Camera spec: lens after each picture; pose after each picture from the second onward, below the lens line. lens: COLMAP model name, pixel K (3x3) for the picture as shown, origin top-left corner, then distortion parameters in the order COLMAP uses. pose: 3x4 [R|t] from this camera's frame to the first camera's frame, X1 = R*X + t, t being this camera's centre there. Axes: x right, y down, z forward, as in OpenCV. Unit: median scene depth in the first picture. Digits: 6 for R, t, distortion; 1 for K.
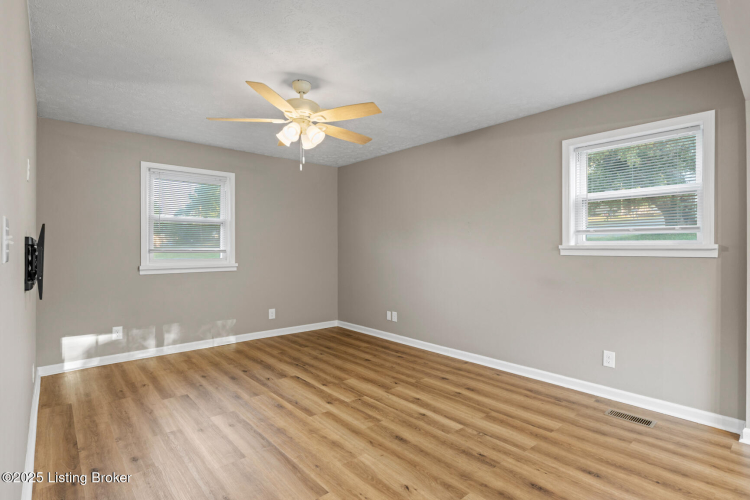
lens RADIAL K [[375.2, 0, 375.0], [0, 375.2, 250.0], [0, 0, 1]] dist [-0.001906, -0.000143]
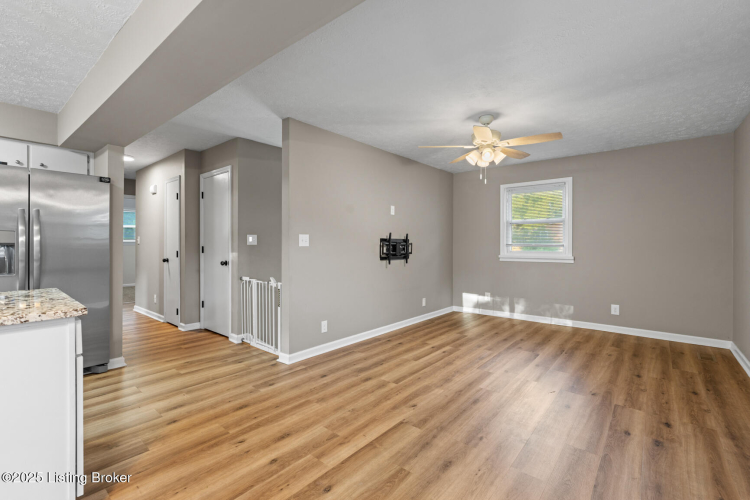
lens RADIAL K [[336.1, 0, 375.0], [0, 336.1, 250.0], [0, 0, 1]] dist [-0.001091, 0.000153]
pose [[0.153244, 0.018489, -0.988015, 0.629849], [-0.005804, 0.999825, 0.017809, 0.001292], [0.988171, 0.003006, 0.153325, 0.302646]]
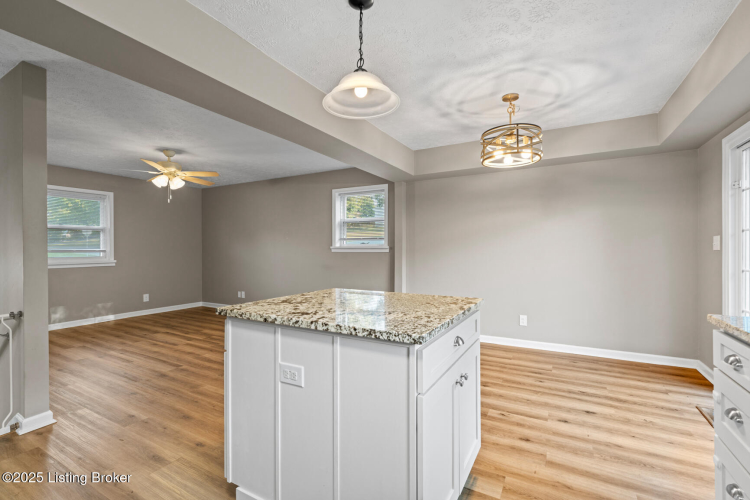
lens RADIAL K [[336.1, 0, 375.0], [0, 336.1, 250.0], [0, 0, 1]] dist [-0.001091, 0.000153]
pose [[0.941250, -0.003489, 0.337693, 0.114143], [0.003660, 0.999993, 0.000131, 0.003025], [-0.337691, 0.001113, 0.941256, -0.511308]]
